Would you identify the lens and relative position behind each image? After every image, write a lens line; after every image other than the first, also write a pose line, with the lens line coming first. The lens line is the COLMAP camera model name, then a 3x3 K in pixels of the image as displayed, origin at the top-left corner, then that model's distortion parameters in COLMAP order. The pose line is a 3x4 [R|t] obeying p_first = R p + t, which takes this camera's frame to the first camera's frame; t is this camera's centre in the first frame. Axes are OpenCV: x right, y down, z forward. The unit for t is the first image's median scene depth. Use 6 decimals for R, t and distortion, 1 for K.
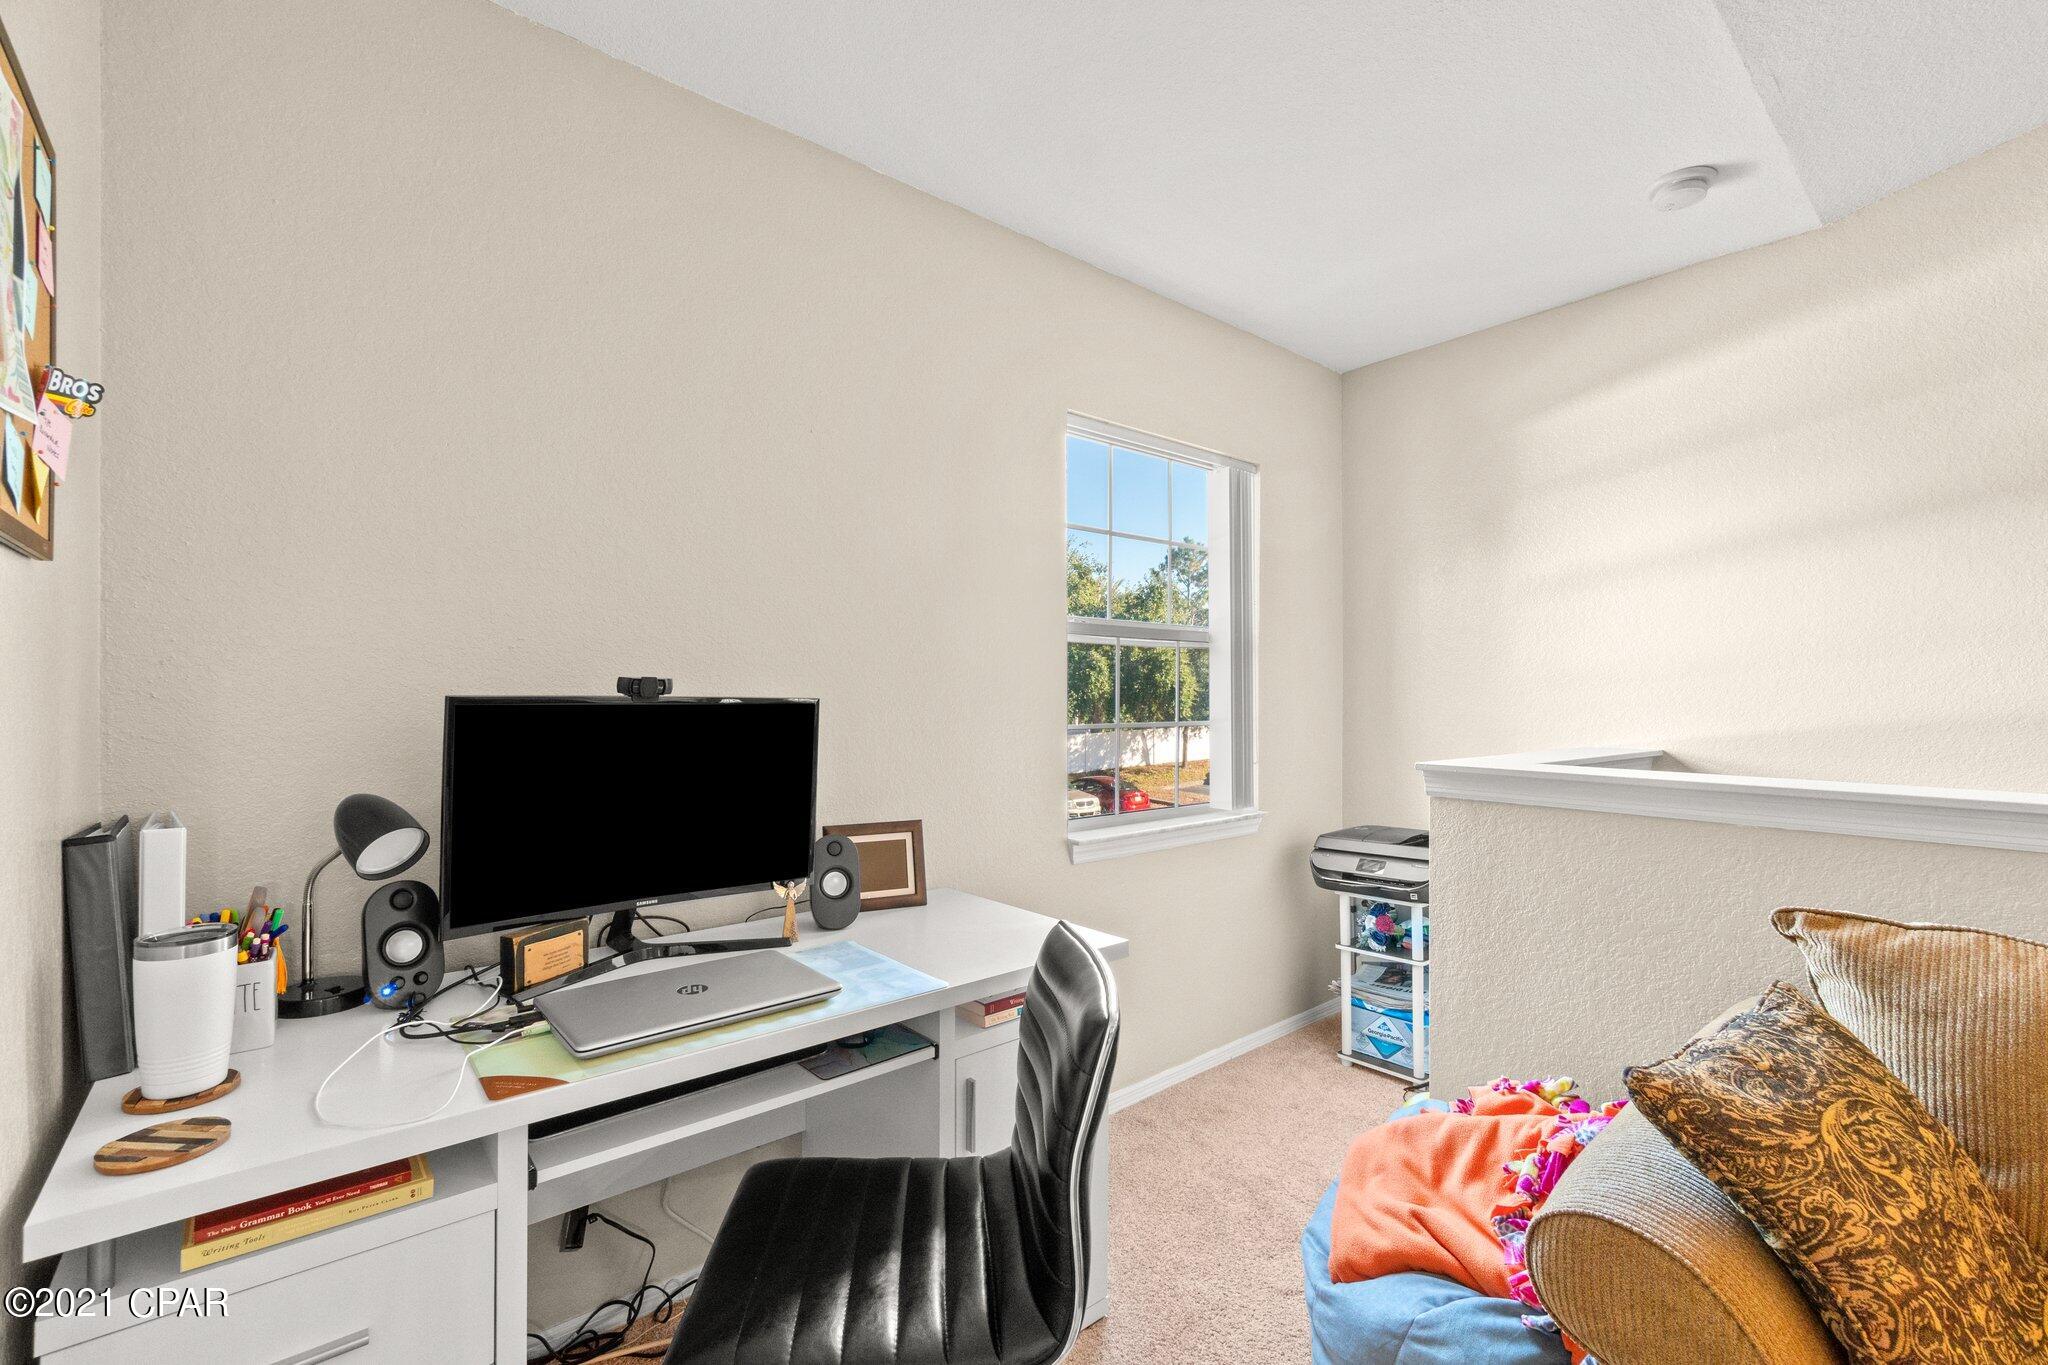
lens RADIAL K [[883.8, 0, 1027.0], [0, 883.8, 688.3], [0, 0, 1]] dist [-0.001863, 0.000091]
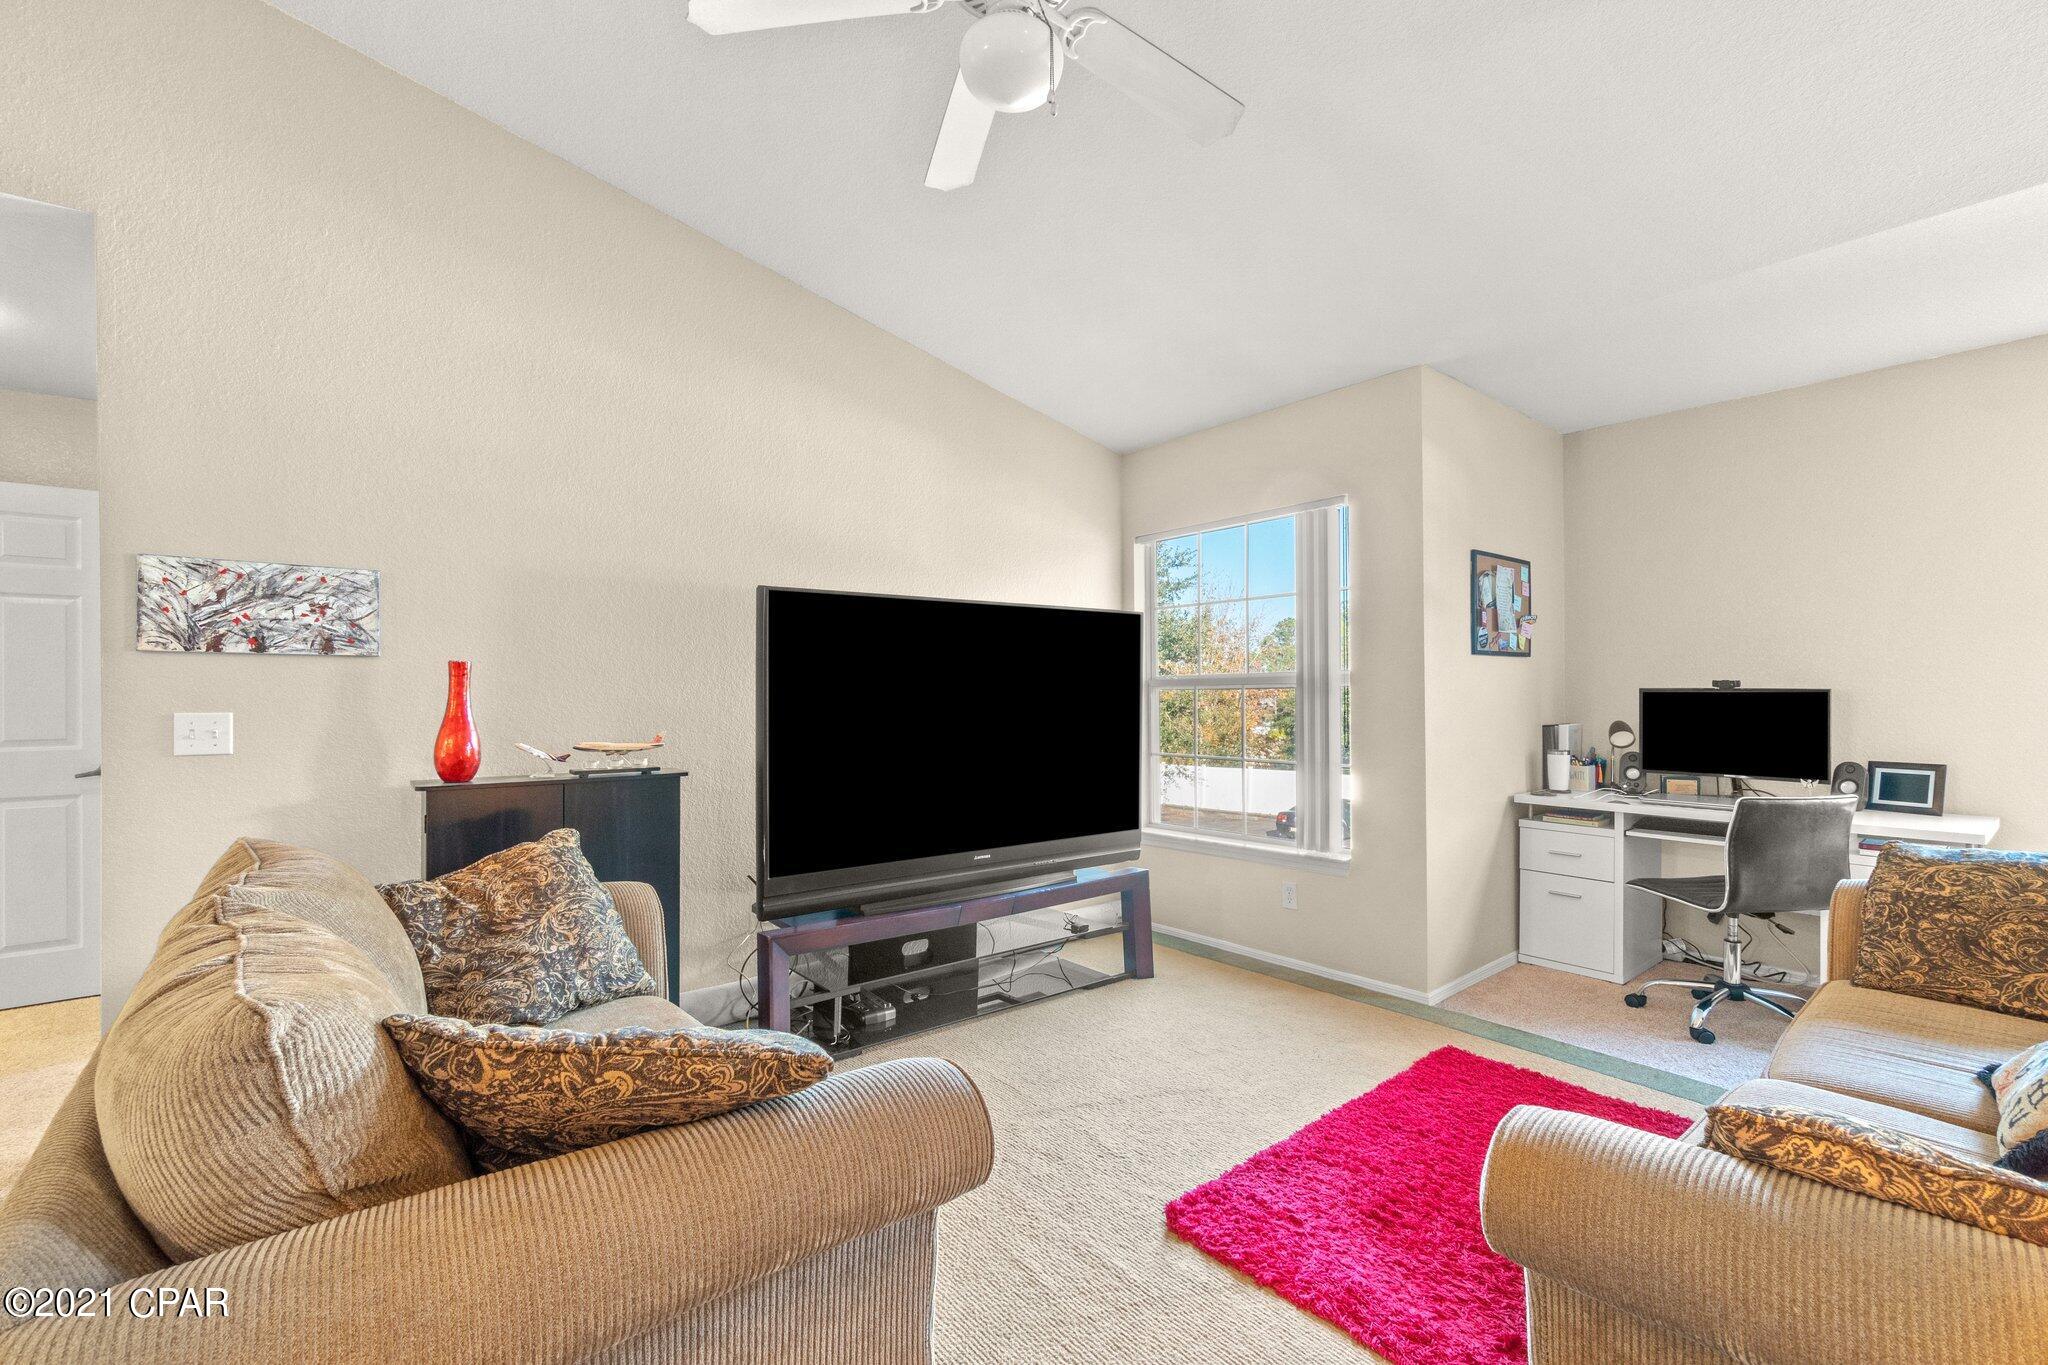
lens RADIAL K [[880.7, 0, 1030.8], [0, 880.7, 695.7], [0, 0, 1]] dist [-0.002688, -0.000380]
pose [[-0.012364, 0.002015, -0.999922, 1.889582], [0.004888, 0.999986, 0.001955, 0.015437], [0.999912, -0.004864, -0.012374, -0.810873]]
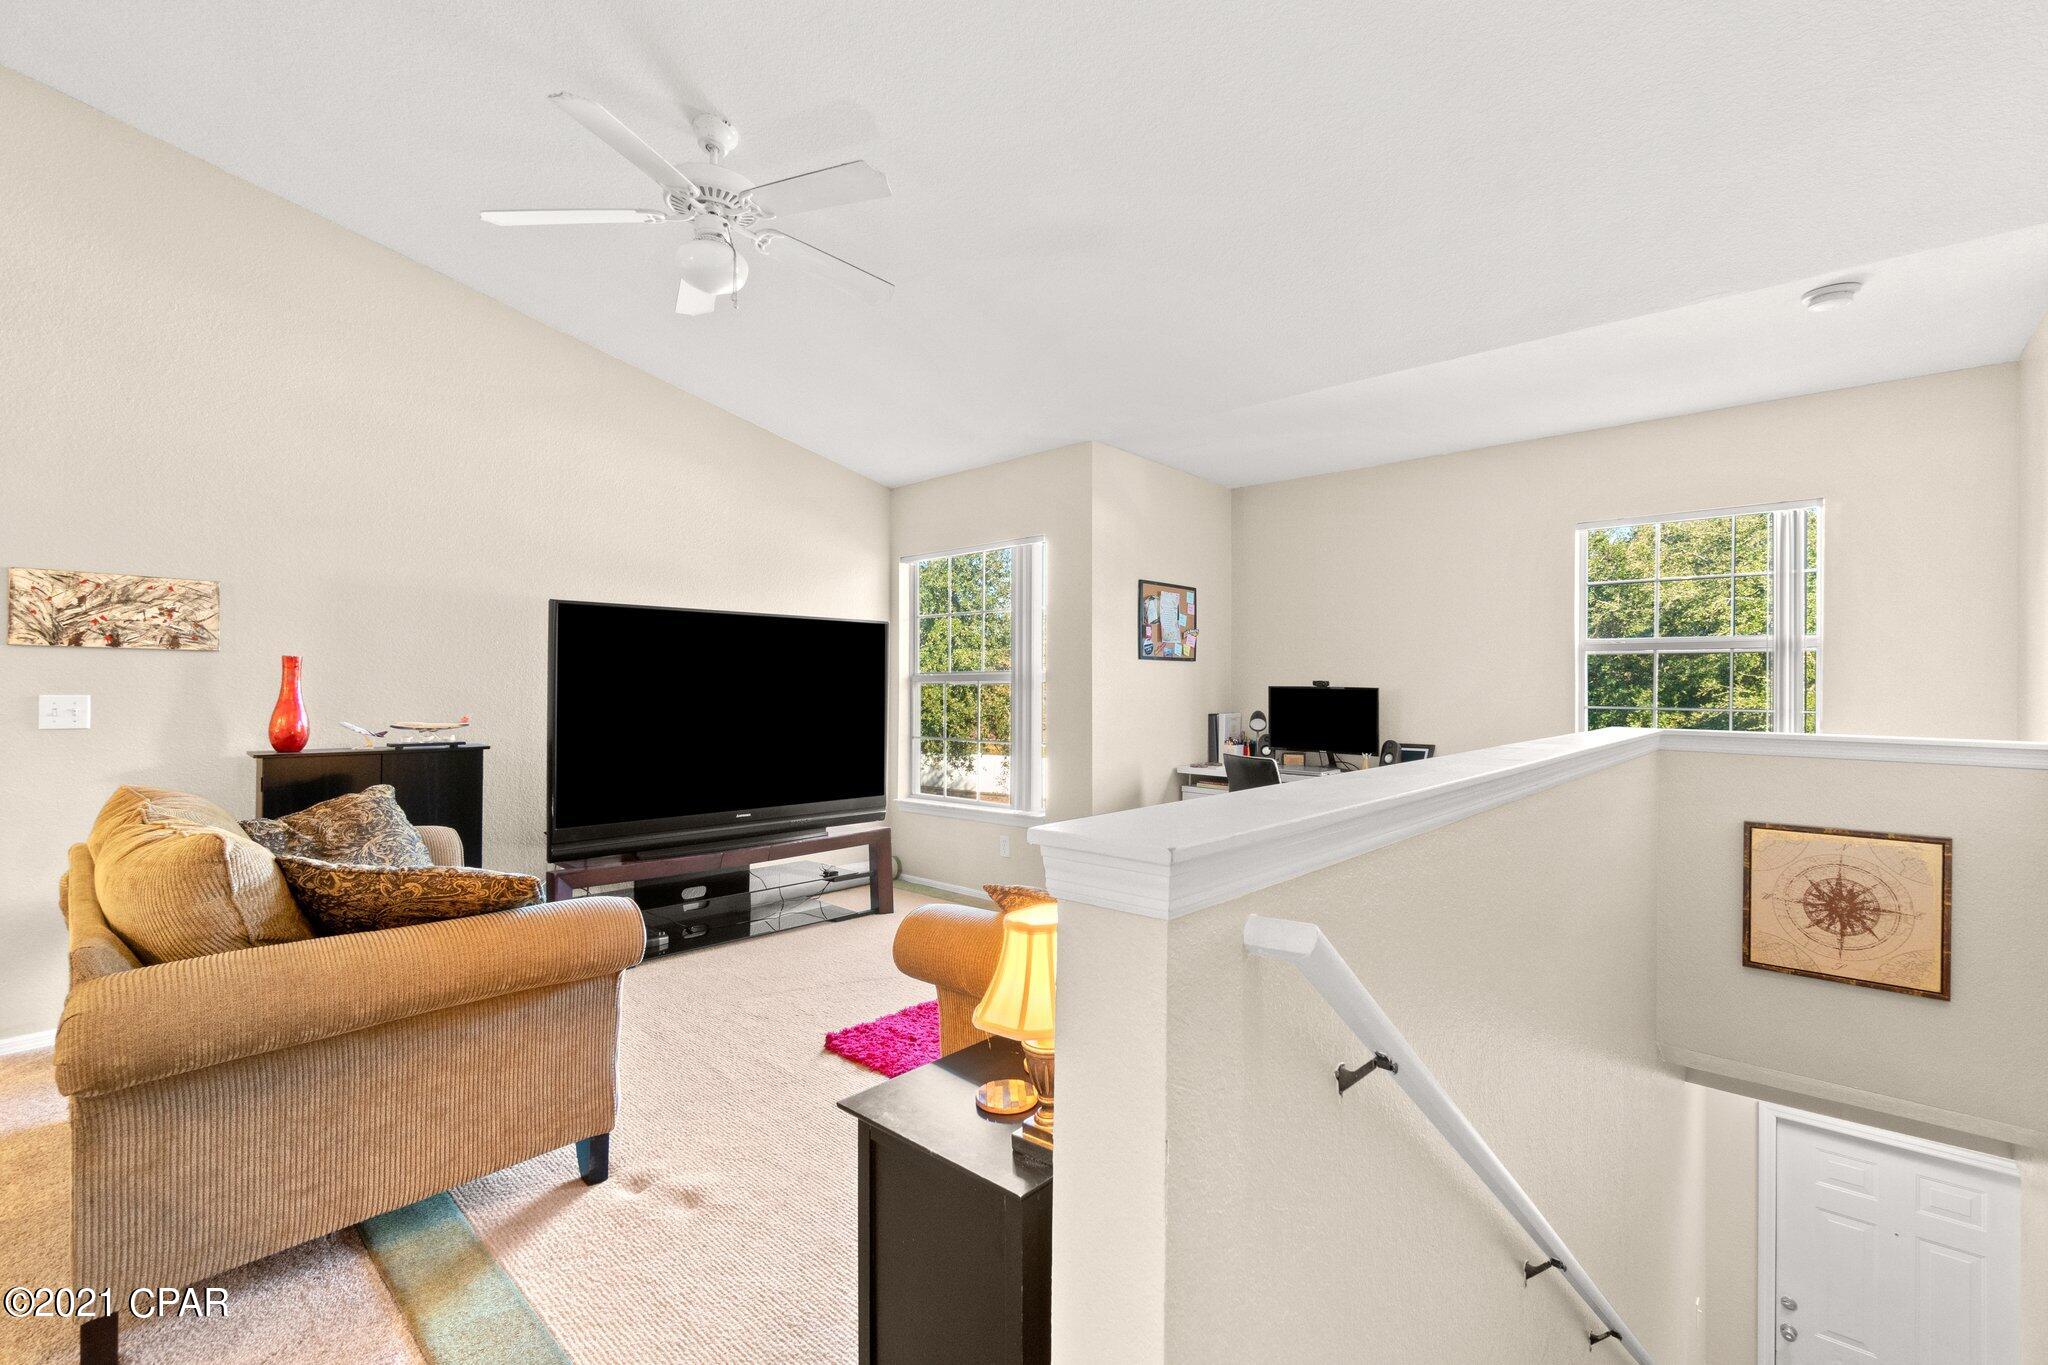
lens RADIAL K [[883.8, 0, 1027.0], [0, 883.8, 688.3], [0, 0, 1]] dist [-0.001863, 0.000091]
pose [[0.131525, 0.001424, -0.991312, 2.530296], [-0.004034, 0.999991, 0.000901, 0.016302], [0.991305, 0.003880, 0.131530, -0.465226]]
